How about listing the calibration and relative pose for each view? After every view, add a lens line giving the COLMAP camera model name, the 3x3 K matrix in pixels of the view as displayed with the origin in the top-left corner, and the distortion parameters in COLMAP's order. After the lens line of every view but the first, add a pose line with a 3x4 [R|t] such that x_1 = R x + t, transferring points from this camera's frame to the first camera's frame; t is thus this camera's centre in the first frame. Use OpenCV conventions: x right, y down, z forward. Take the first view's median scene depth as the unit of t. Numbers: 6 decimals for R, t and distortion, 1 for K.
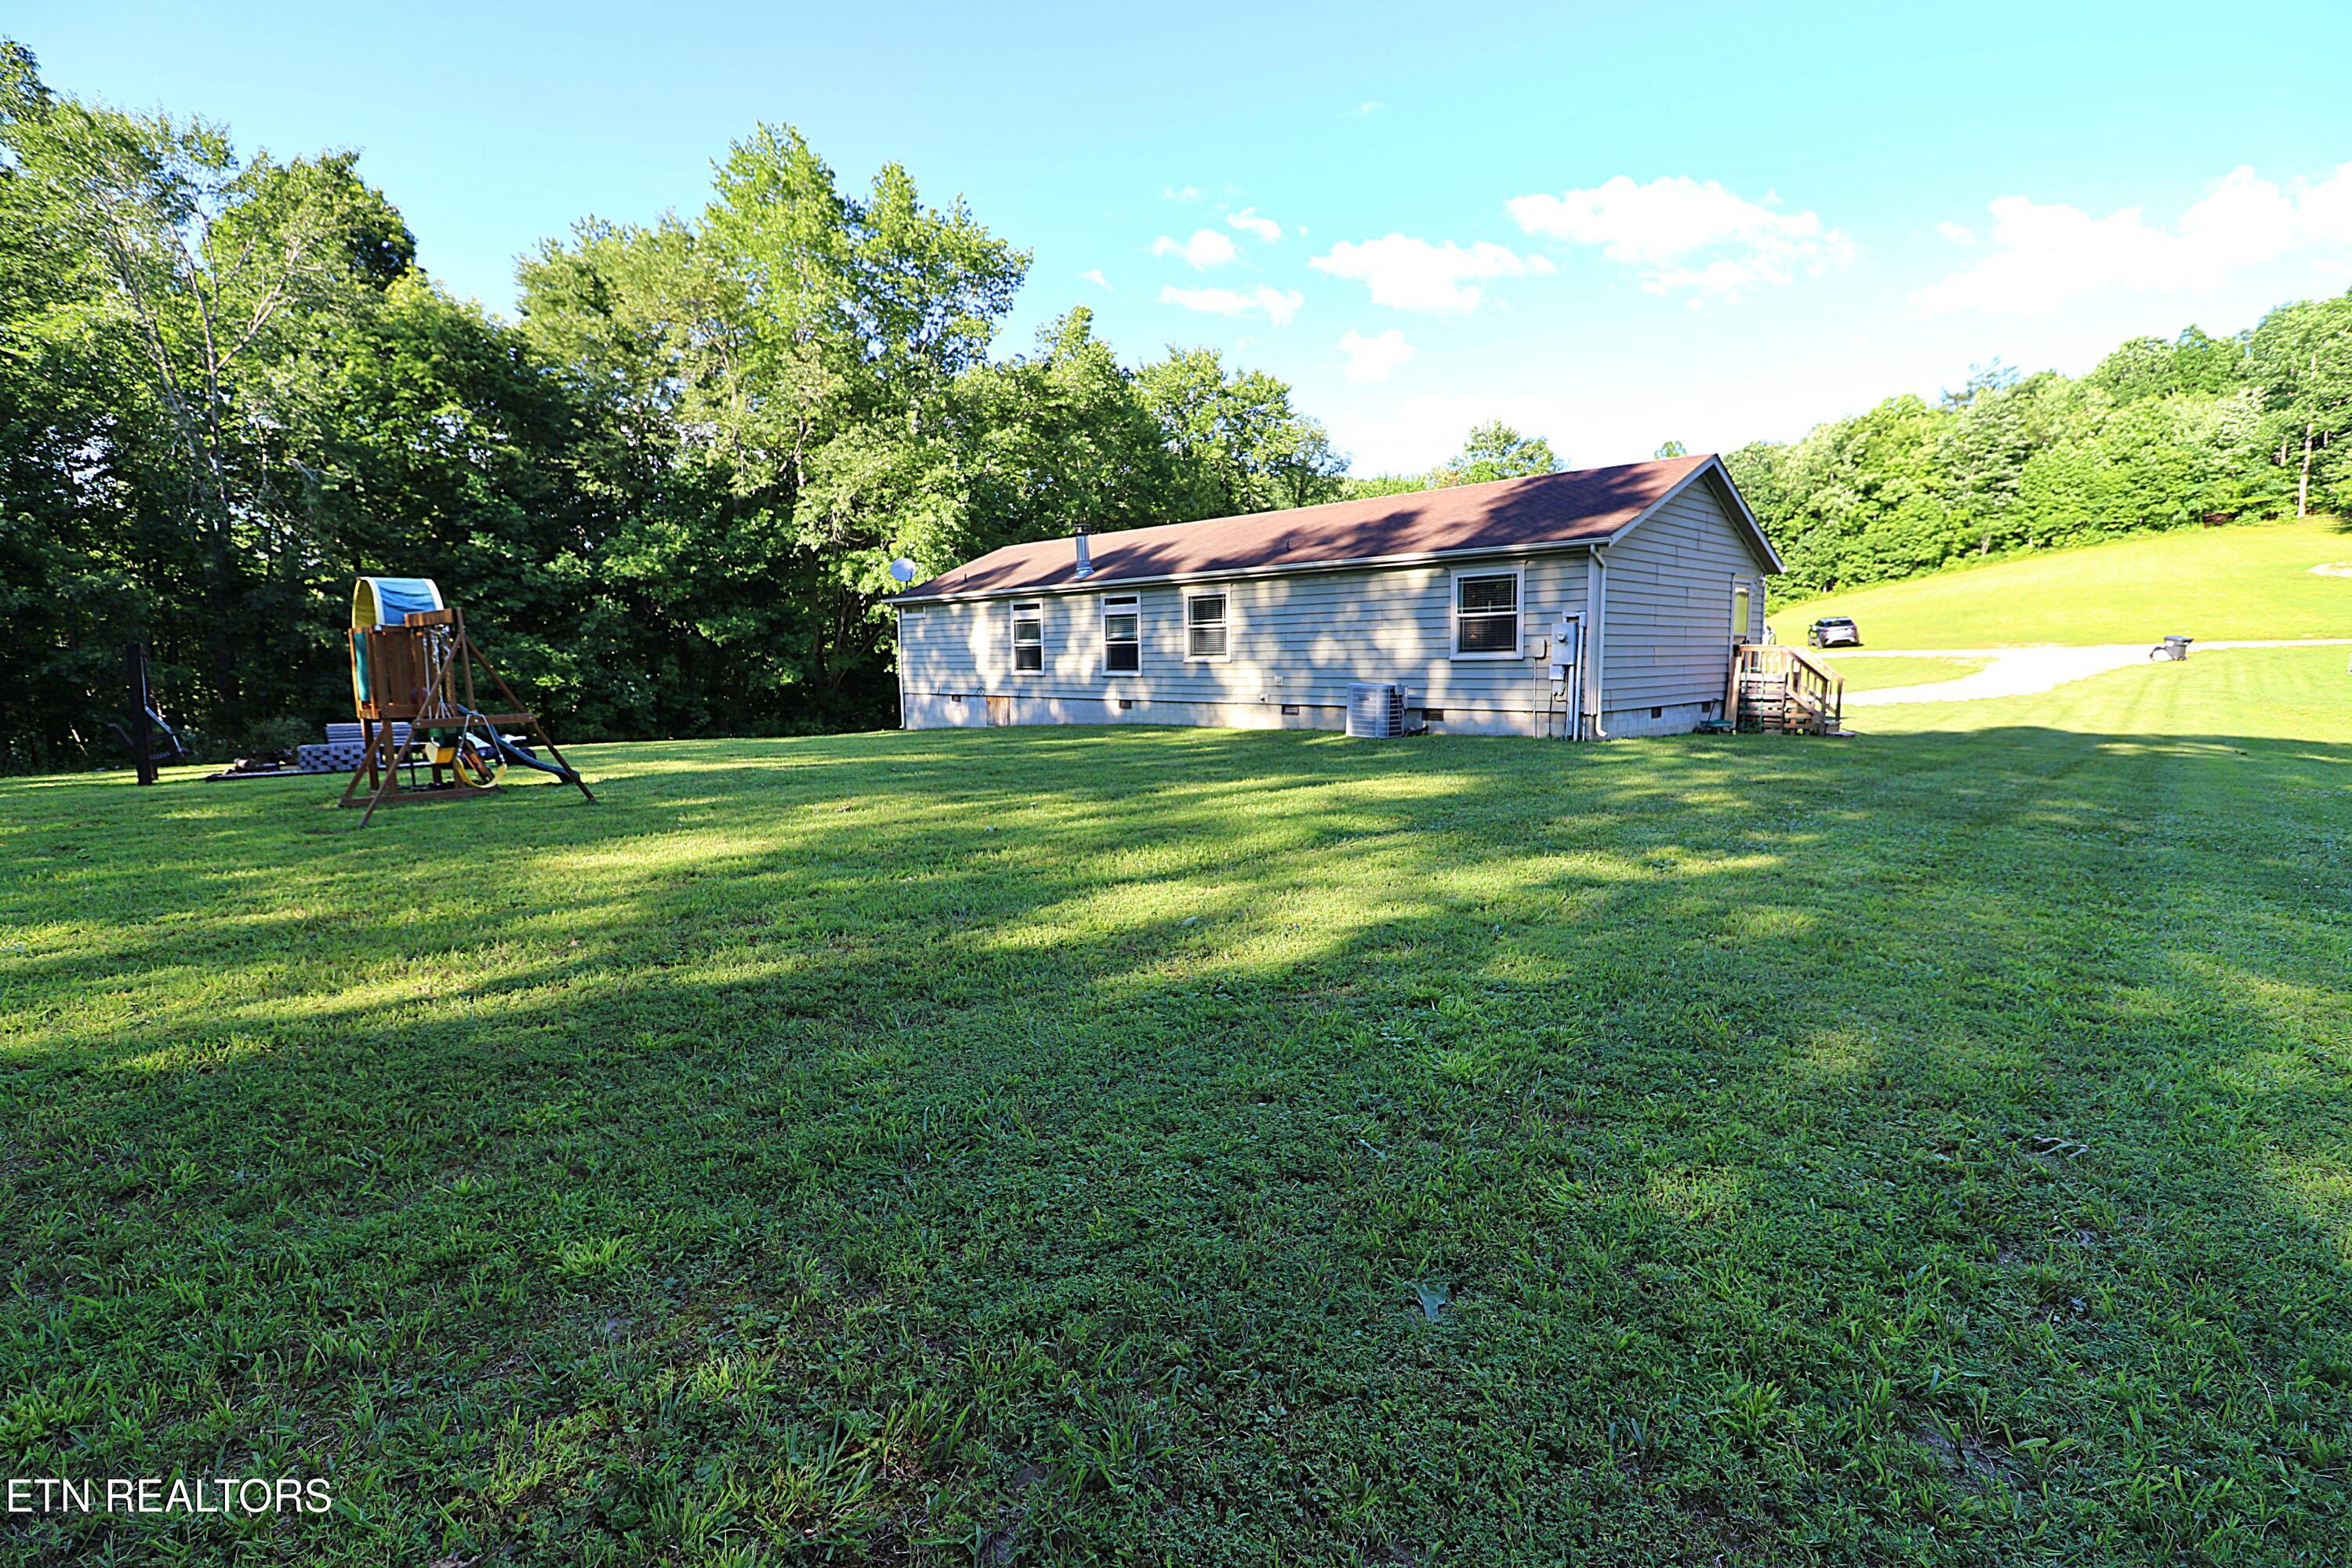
lens RADIAL K [[1076.3, 0, 1182.9], [0, 1076.3, 776.3], [0, 0, 1]] dist [-0.002491, -0.011607]
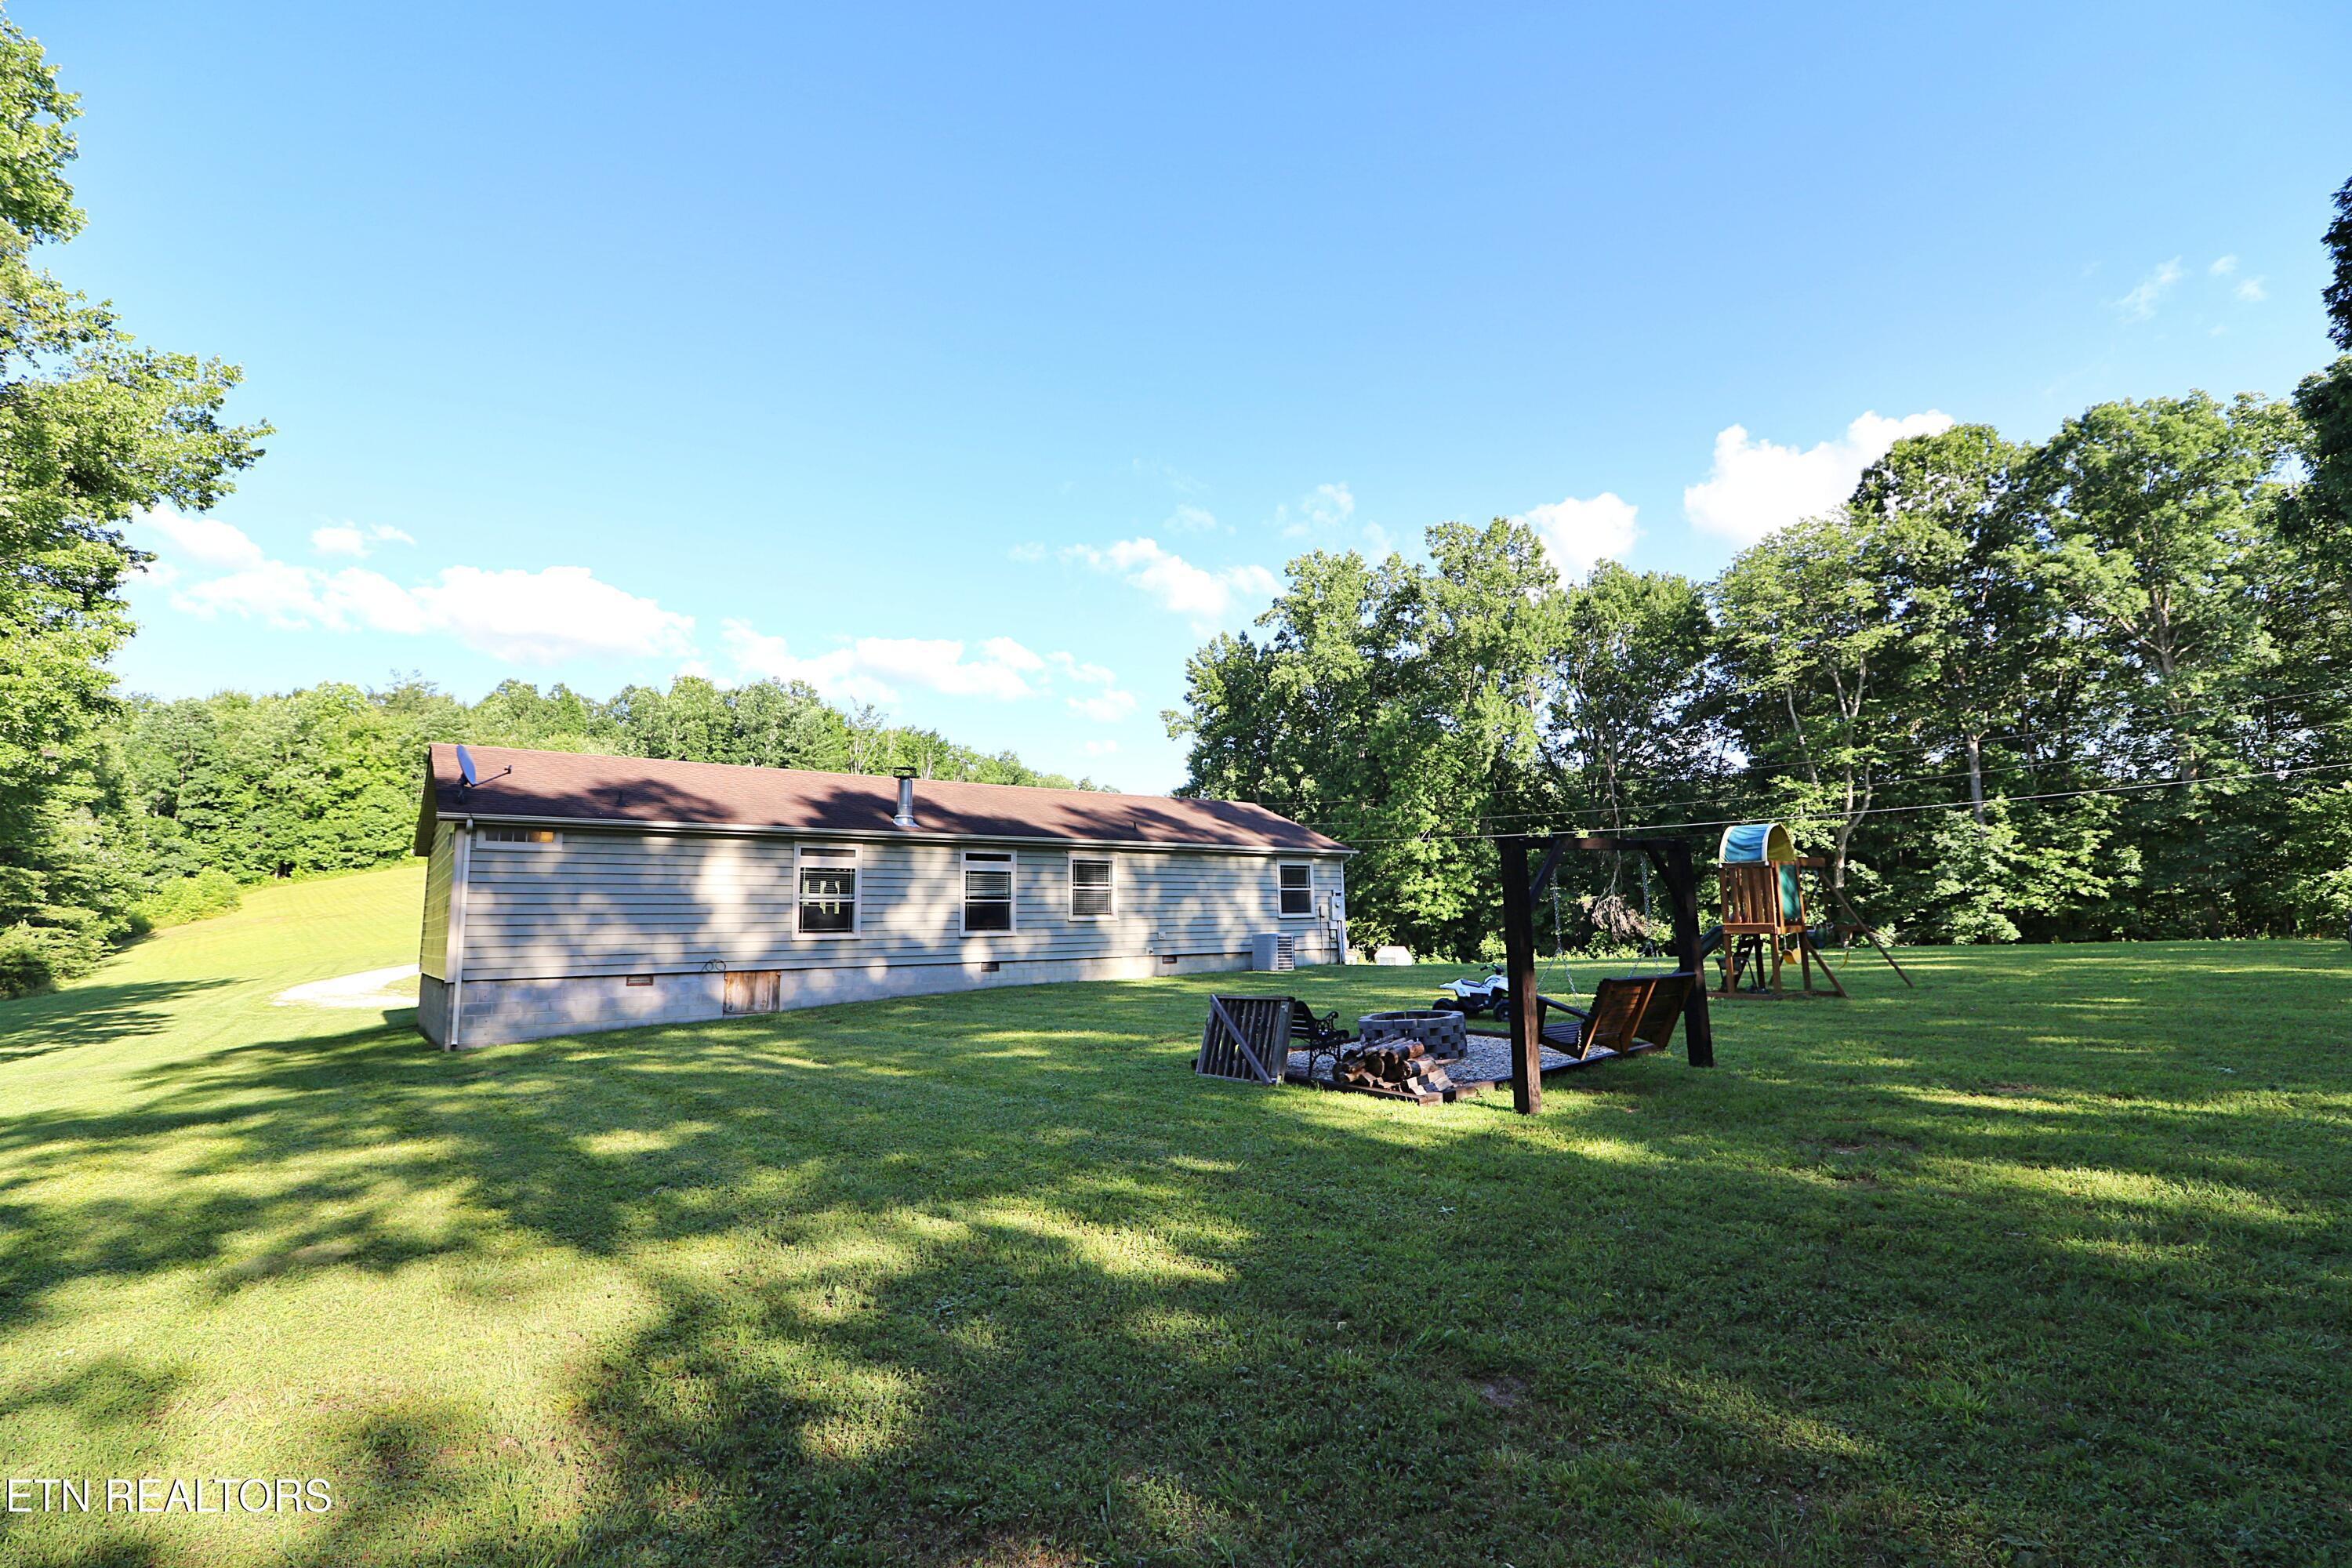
lens RADIAL K [[1076.3, 0, 1182.9], [0, 1076.3, 776.3], [0, 0, 1]] dist [-0.002491, -0.011607]
pose [[0.131349, 0.148037, 0.980221, -0.807257], [0.126648, 0.978179, -0.164699, -0.043578], [-0.983213, 0.145776, 0.109735, 0.583599]]
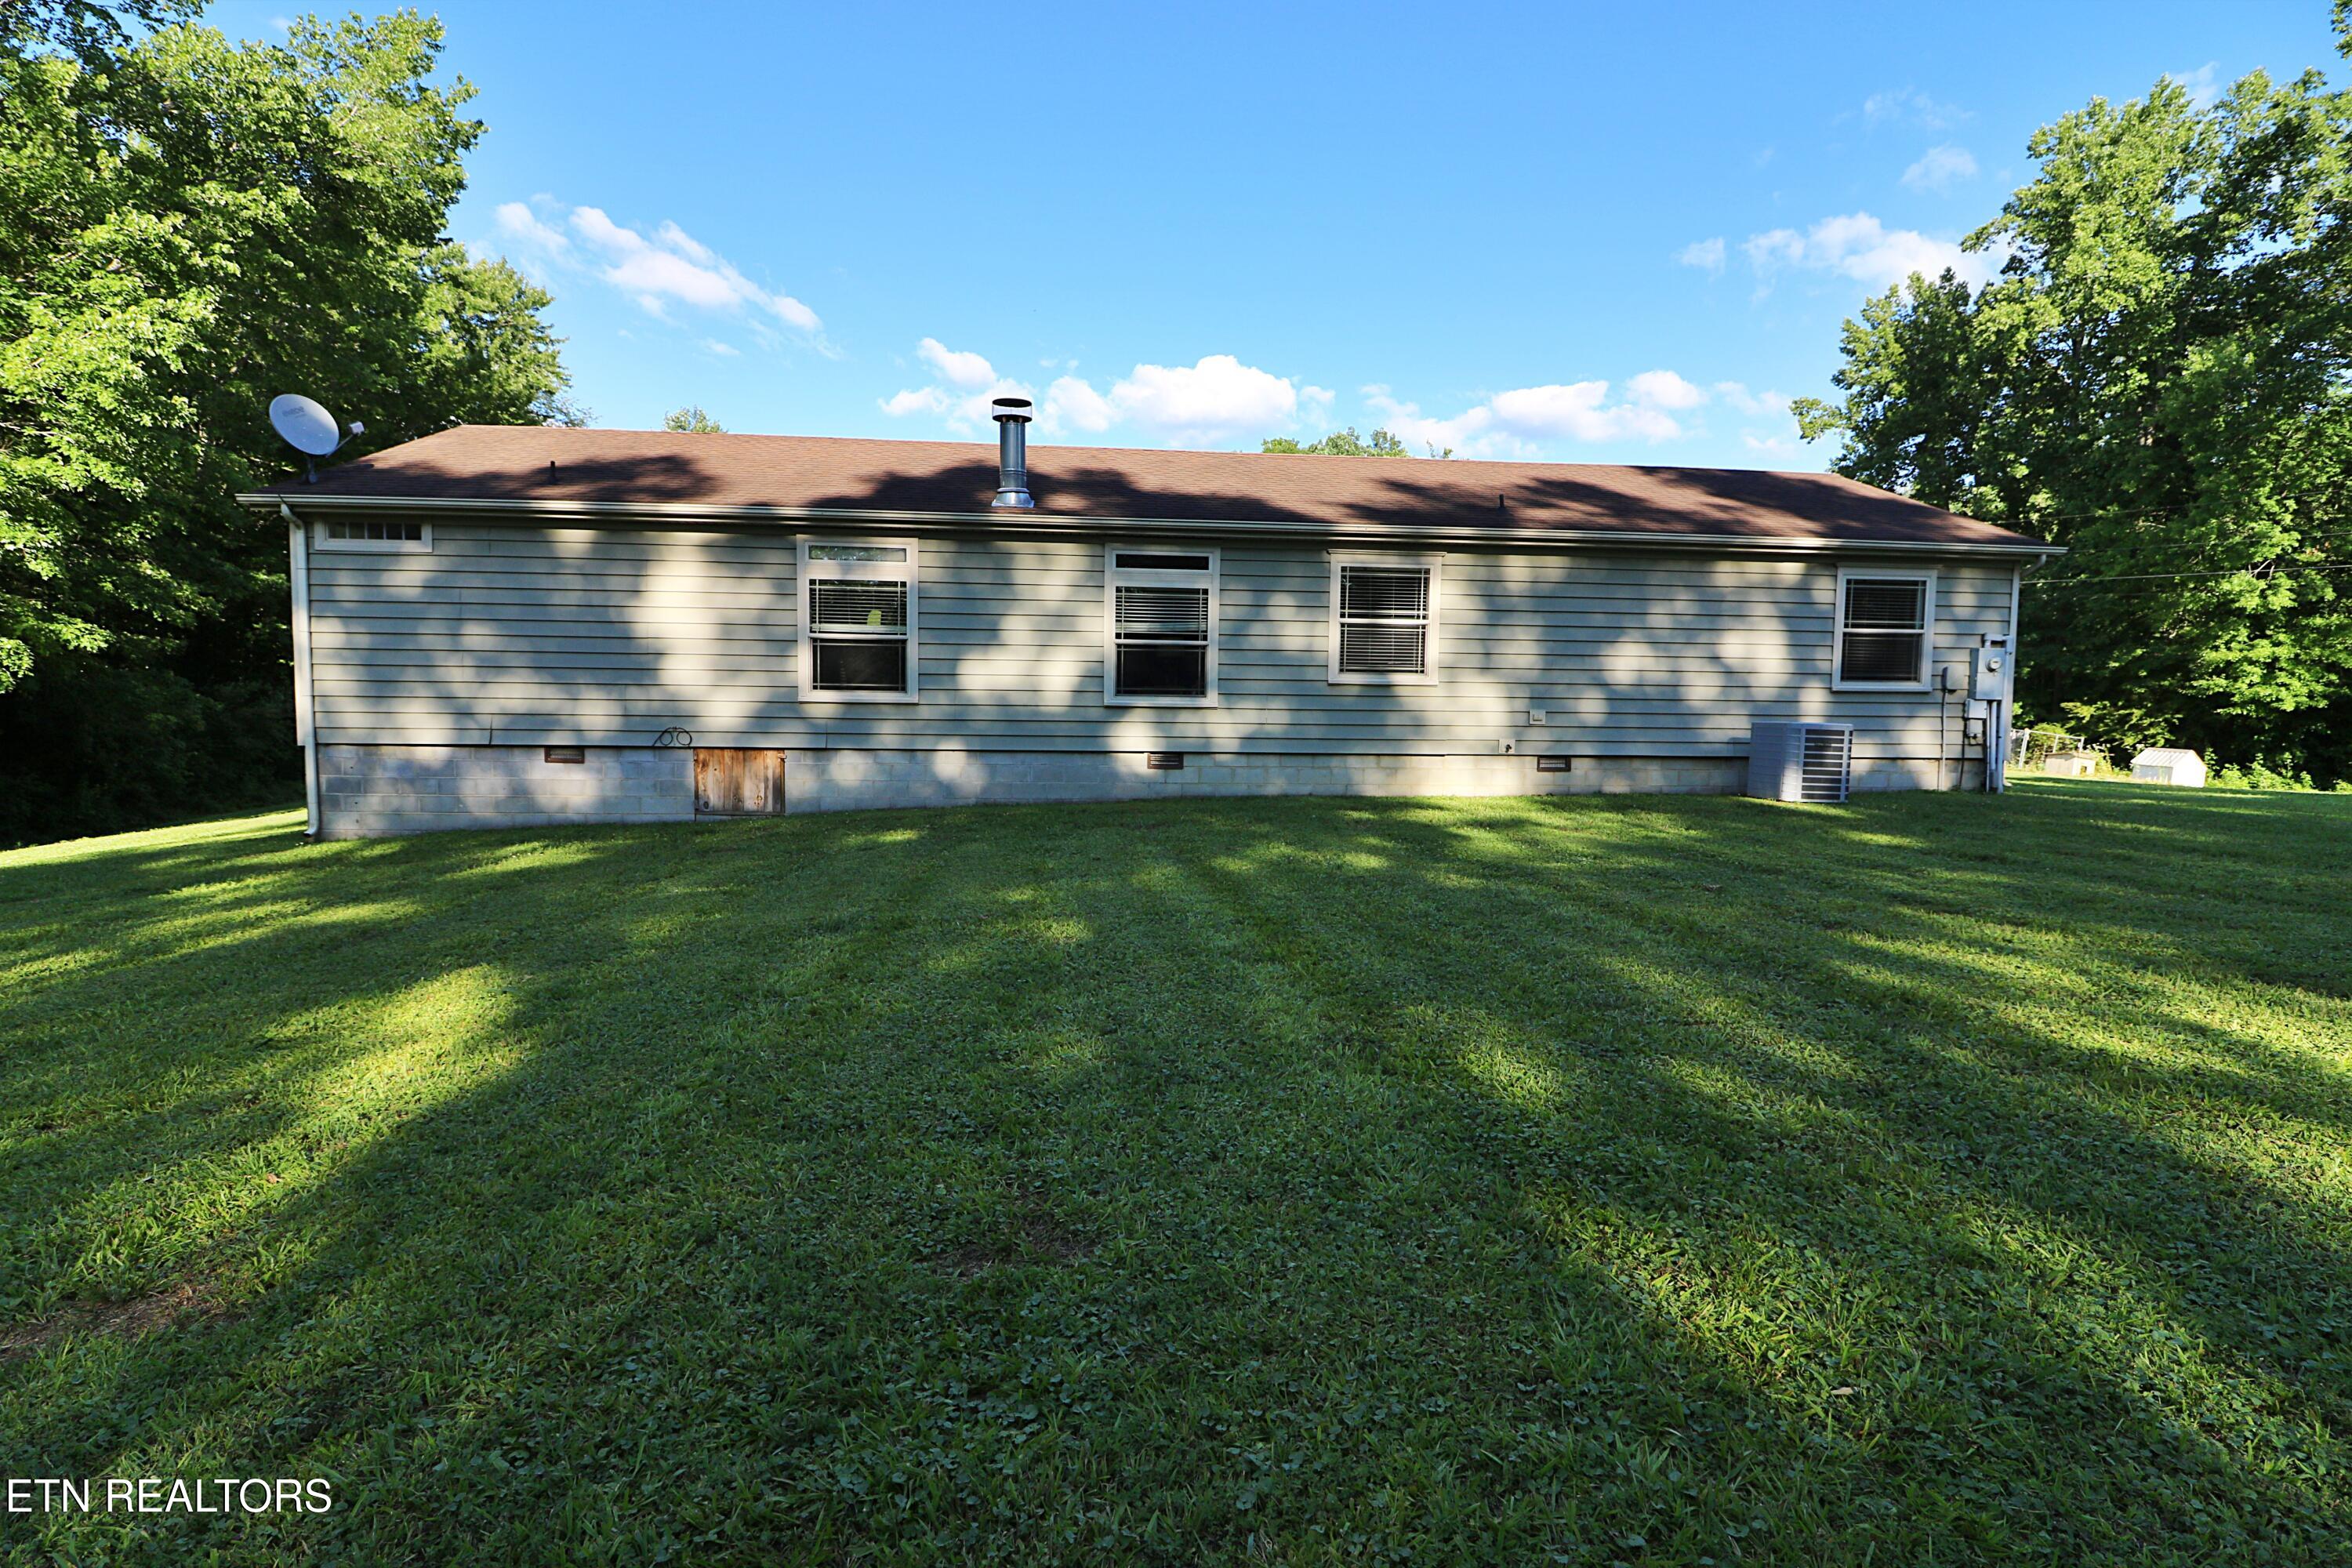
lens RADIAL K [[1076.3, 0, 1182.9], [0, 1076.3, 776.3], [0, 0, 1]] dist [-0.002491, -0.011607]
pose [[0.642047, -0.034371, 0.765895, -0.370859], [0.063007, 0.997981, -0.008031, -0.044649], [-0.764072, 0.053413, 0.642916, 0.542726]]
